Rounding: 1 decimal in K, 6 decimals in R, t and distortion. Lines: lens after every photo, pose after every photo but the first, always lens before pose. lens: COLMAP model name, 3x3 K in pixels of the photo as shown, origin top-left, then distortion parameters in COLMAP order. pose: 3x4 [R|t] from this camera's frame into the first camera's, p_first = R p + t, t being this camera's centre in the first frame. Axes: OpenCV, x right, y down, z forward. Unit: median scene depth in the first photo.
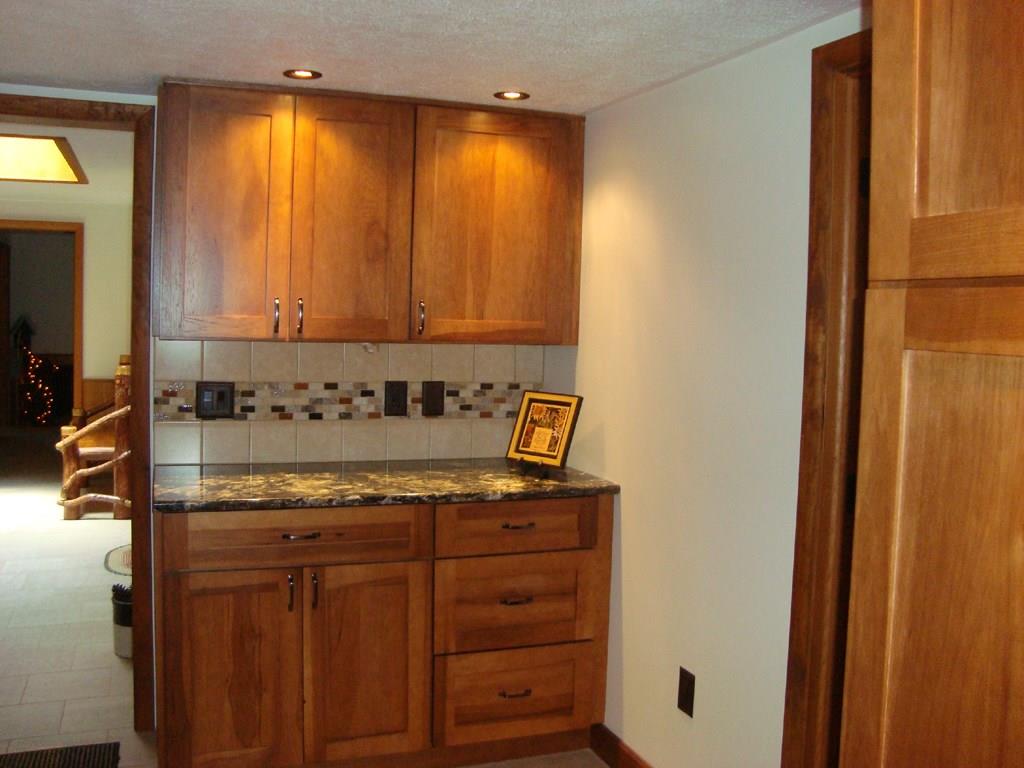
lens RADIAL K [[1044.1, 0, 512.0], [0, 1044.1, 384.0], [0, 0, 1]] dist [-0.133351, -0.003238]
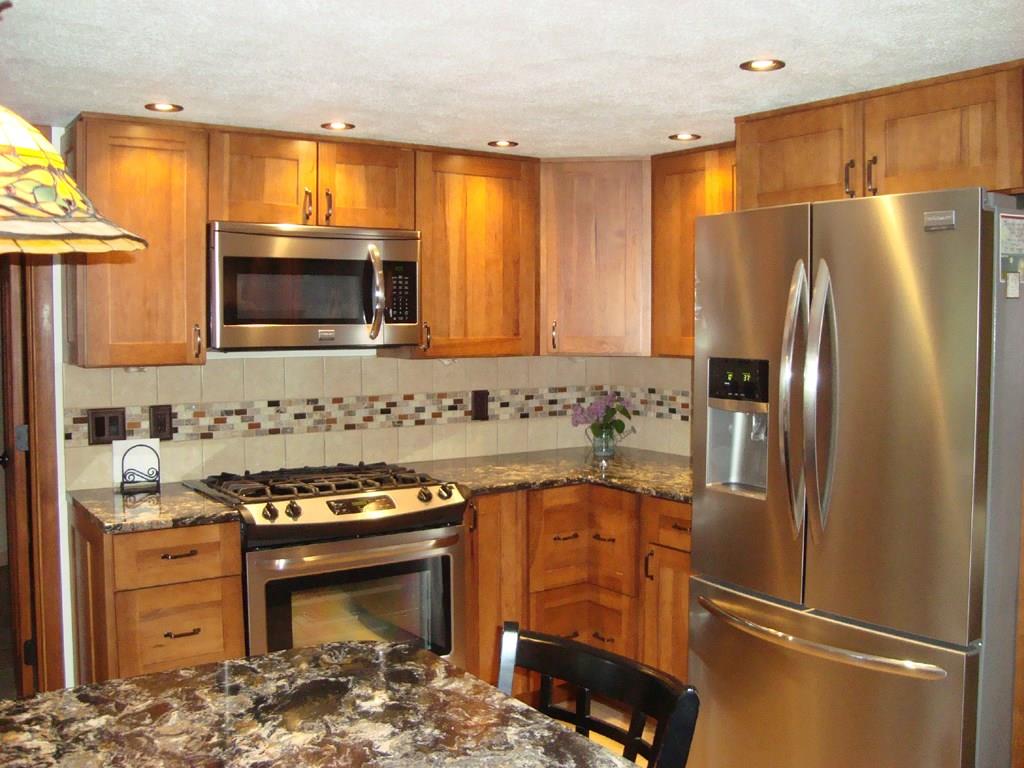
lens RADIAL K [[1007.6, 0, 512.0], [0, 1007.6, 384.0], [0, 0, 1]] dist [-0.118881, 0.031240]
pose [[0.971128, -0.049108, 0.233449, -0.249422], [0.051589, 0.998658, -0.004529, -0.001252], [-0.232913, 0.016442, 0.972358, -0.093394]]
